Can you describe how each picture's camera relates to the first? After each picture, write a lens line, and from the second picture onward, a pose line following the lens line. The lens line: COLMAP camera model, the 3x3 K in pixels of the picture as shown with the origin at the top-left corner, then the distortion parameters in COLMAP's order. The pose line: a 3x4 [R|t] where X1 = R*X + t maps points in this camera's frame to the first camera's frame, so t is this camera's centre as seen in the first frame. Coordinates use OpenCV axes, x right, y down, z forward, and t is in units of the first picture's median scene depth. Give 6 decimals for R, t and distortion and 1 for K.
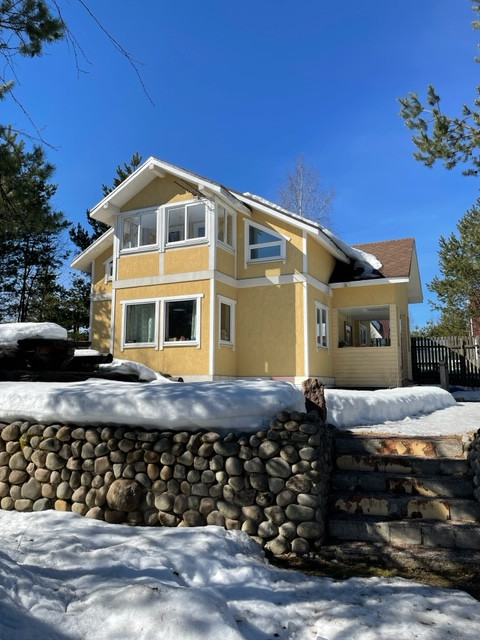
lens RADIAL K [[481.9, 0, 238.7], [0, 481.9, 323.2], [0, 0, 1]] dist [0.072927, -0.093369]
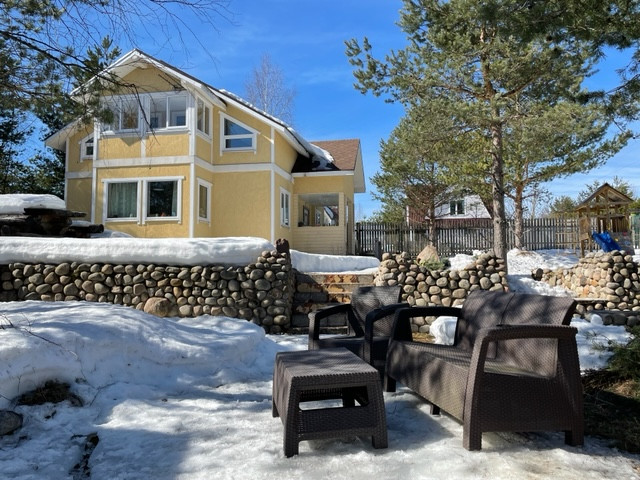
lens RADIAL K [[481.9, 0, 323.0], [0, 481.9, 240.6], [0, 0, 1]] dist [0.072927, -0.093369]
pose [[0.966186, 0.012093, 0.257562, -0.048654], [-0.026879, 0.998181, 0.053965, 0.020887], [-0.256441, -0.059063, 0.964754, -0.204220]]
